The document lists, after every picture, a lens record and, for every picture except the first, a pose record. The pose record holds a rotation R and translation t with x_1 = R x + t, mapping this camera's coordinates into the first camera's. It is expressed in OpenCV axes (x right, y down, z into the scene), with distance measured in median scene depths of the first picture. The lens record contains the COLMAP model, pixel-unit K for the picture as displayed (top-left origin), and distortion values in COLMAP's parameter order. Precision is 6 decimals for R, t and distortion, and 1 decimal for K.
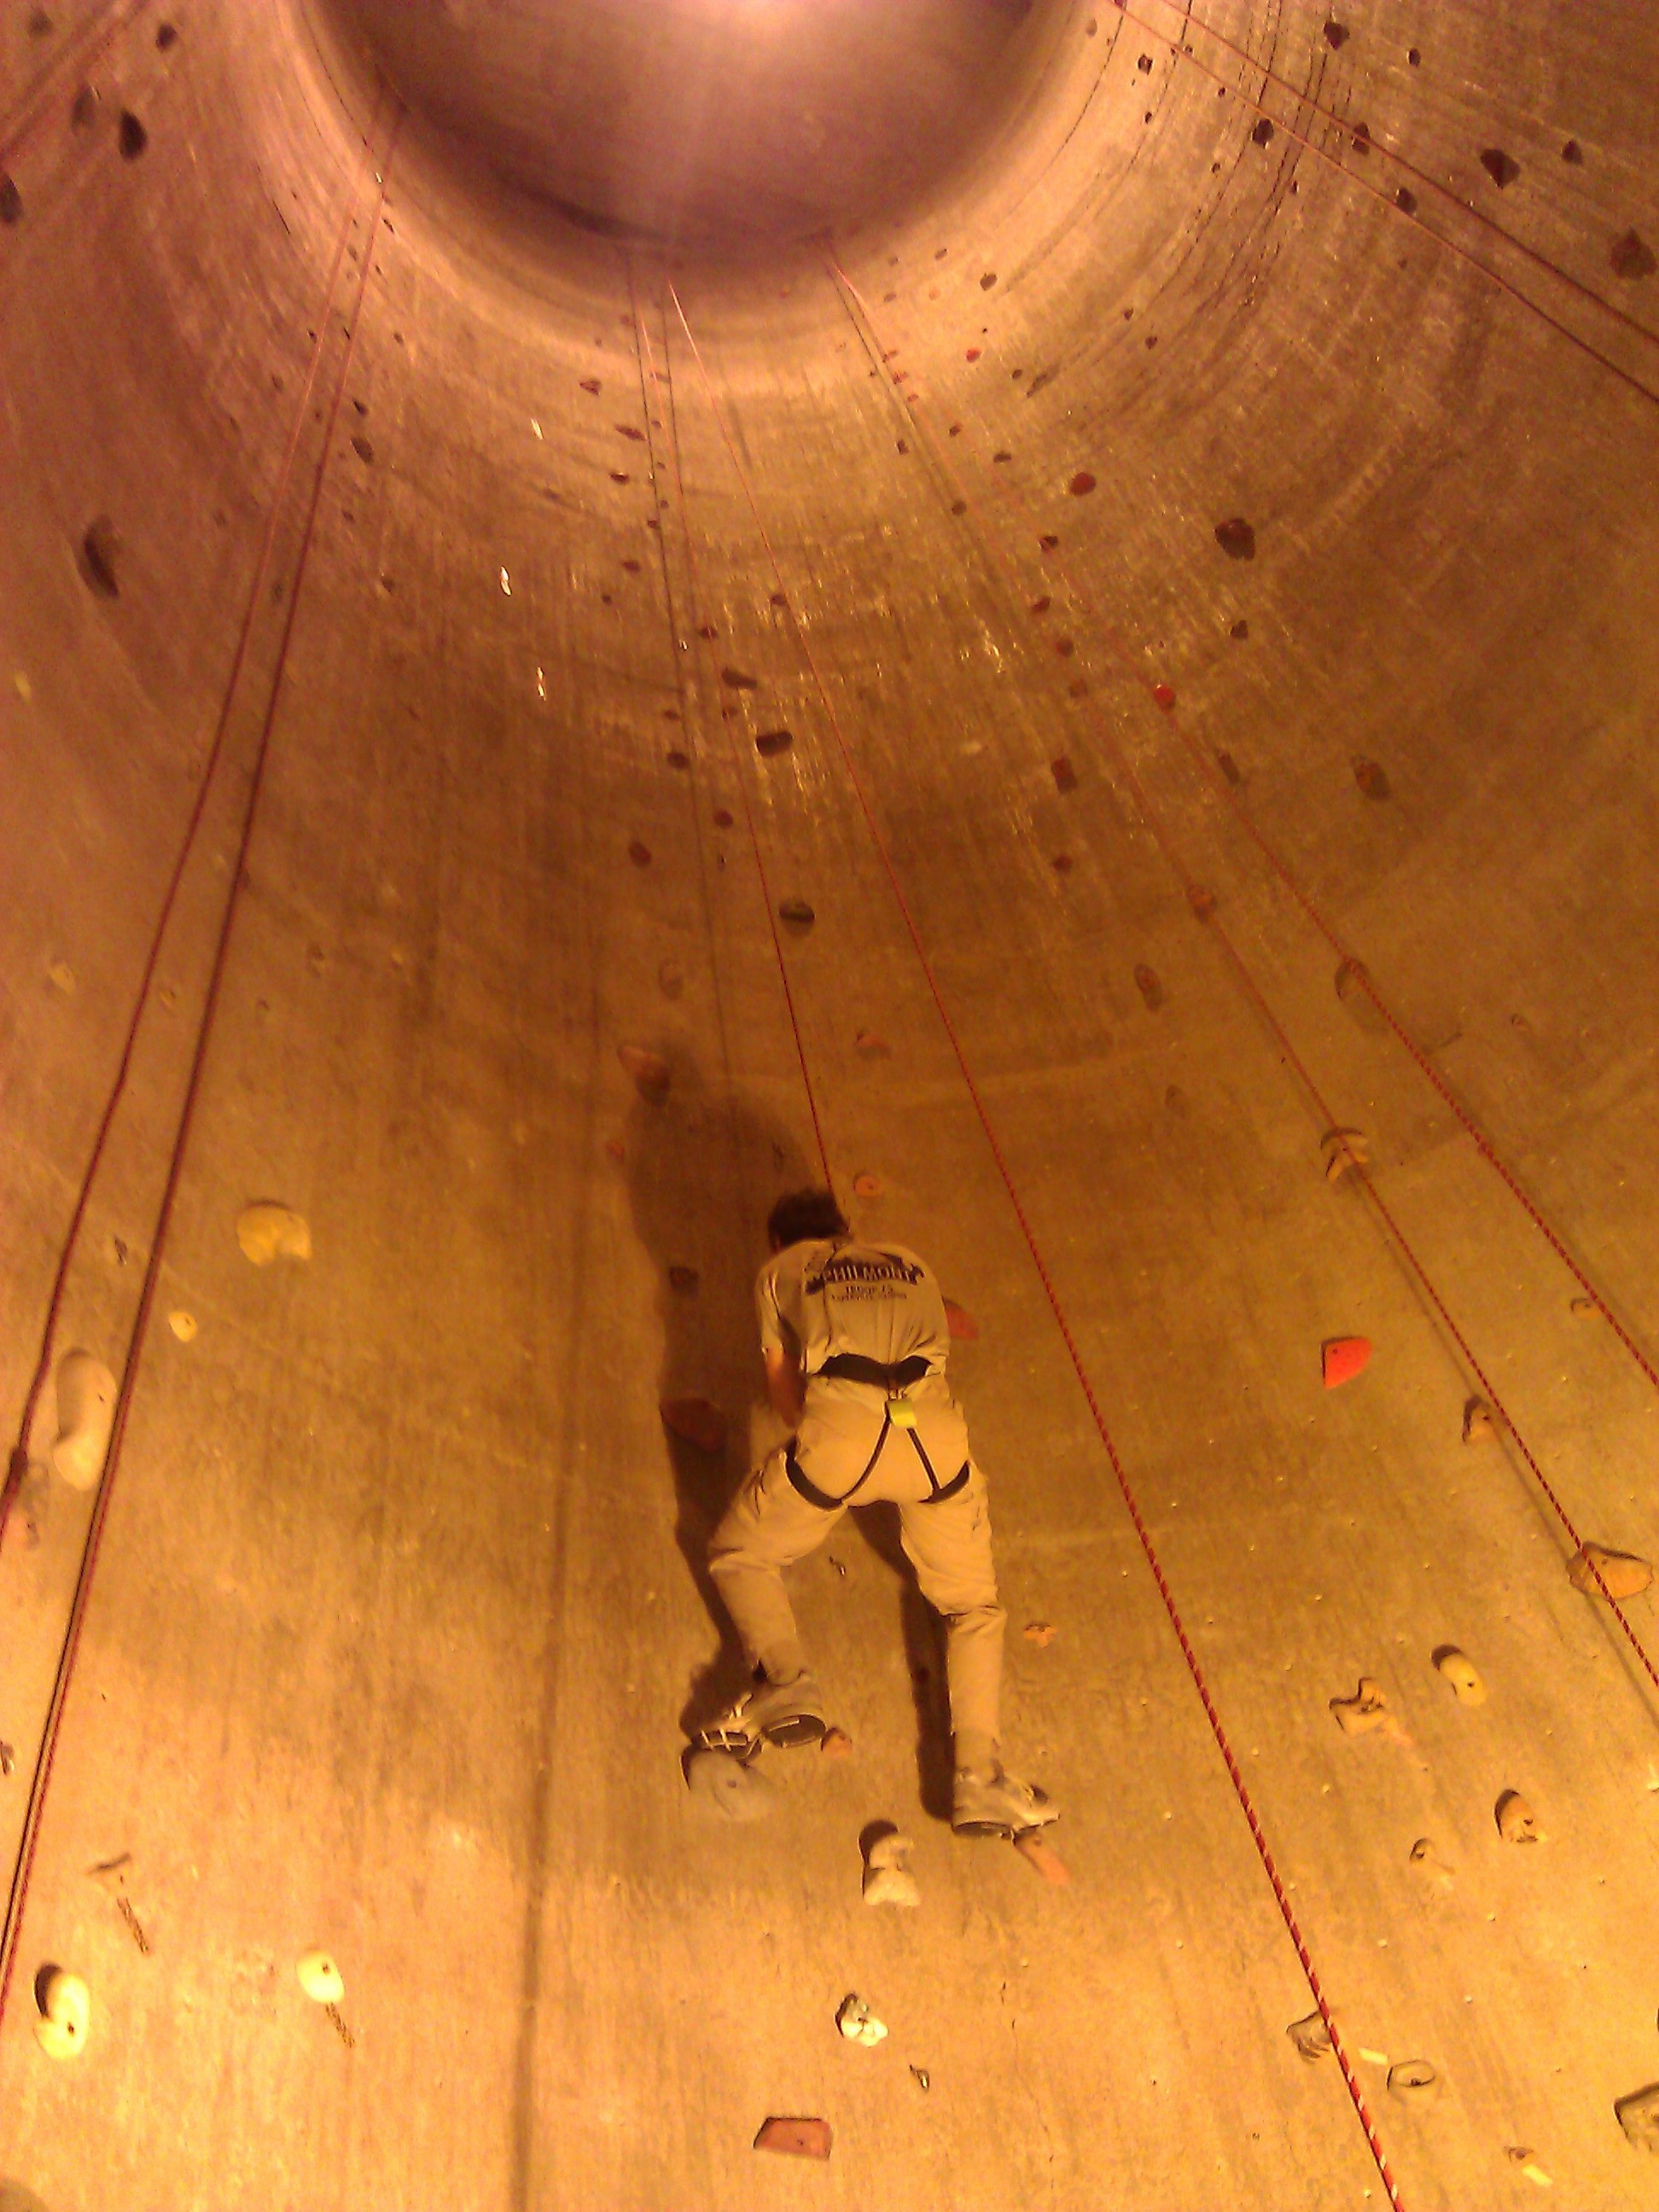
lens RADIAL K [[2219.3, 0, 823.1], [0, 2219.3, 1128.5], [0, 0, 1]] dist [-0.006297, 0.000000]
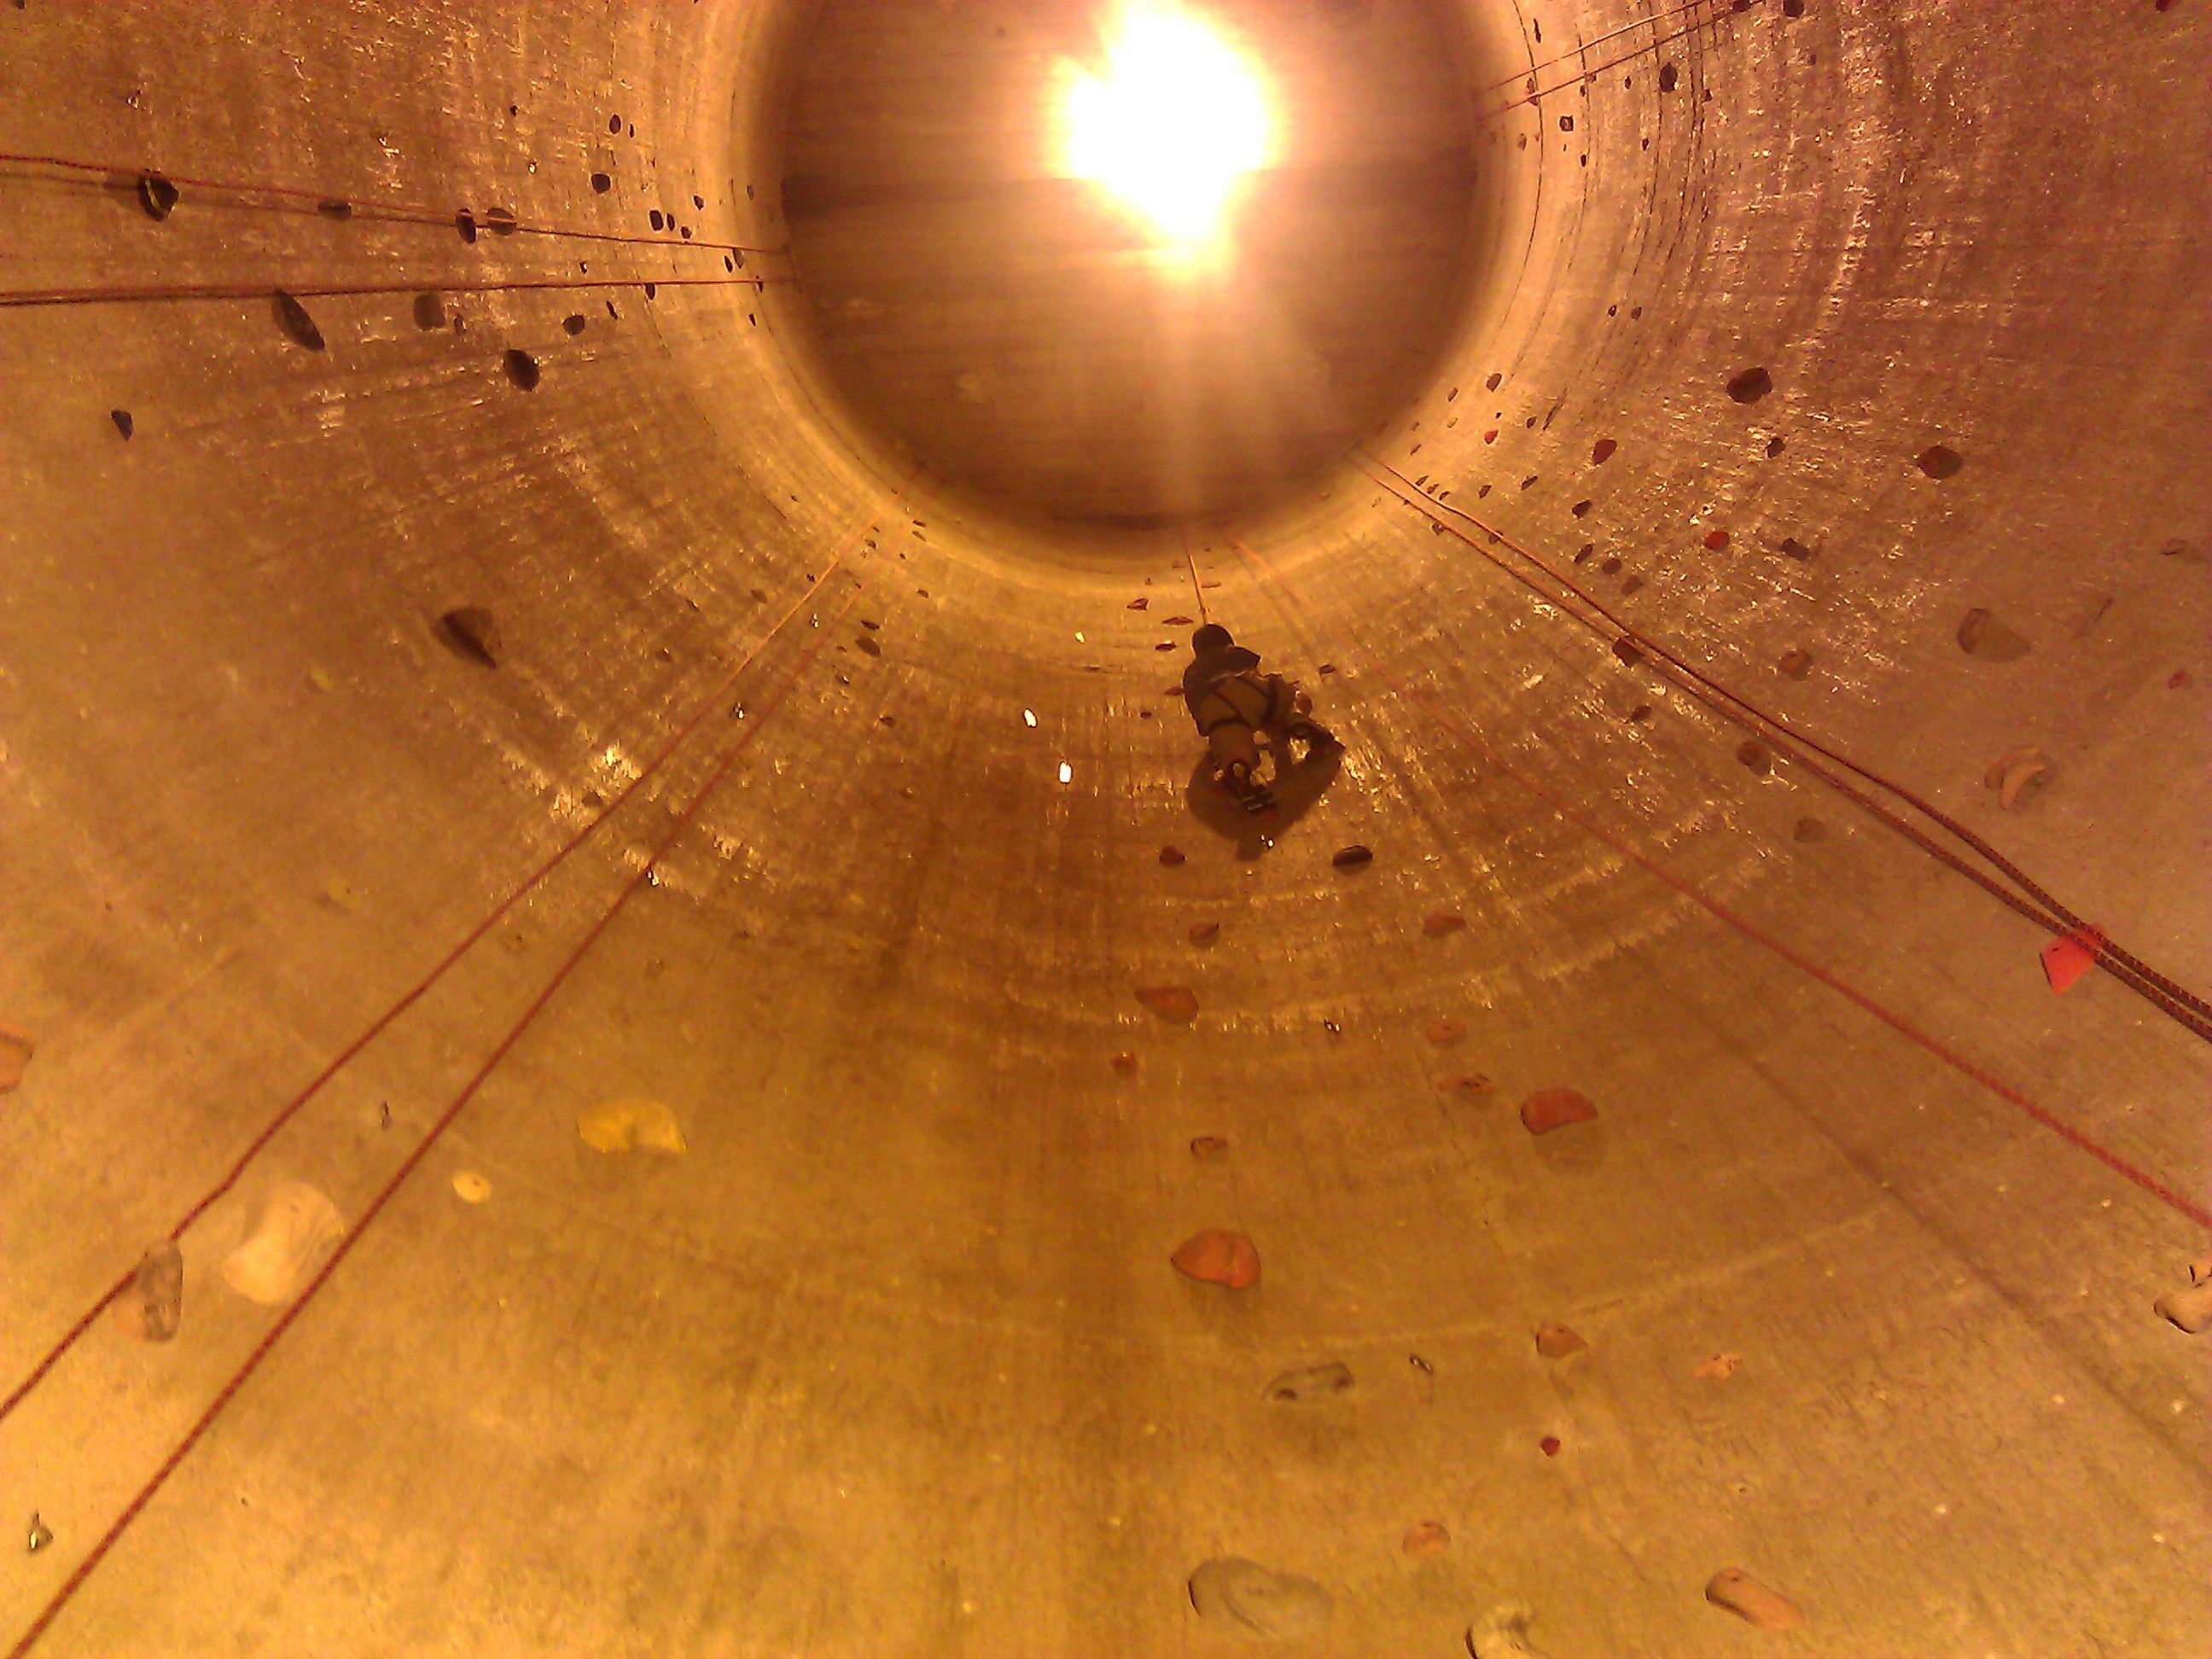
lens RADIAL K [[2219.3, 0, 1051.7], [0, 2219.3, 833.5], [0, 0, 1]] dist [-0.006297, 0.000000]
pose [[0.919177, -0.326828, -0.219764, 0.091389], [0.233916, 0.901952, -0.362996, 0.226301], [0.316854, 0.282251, 0.905504, 0.209055]]
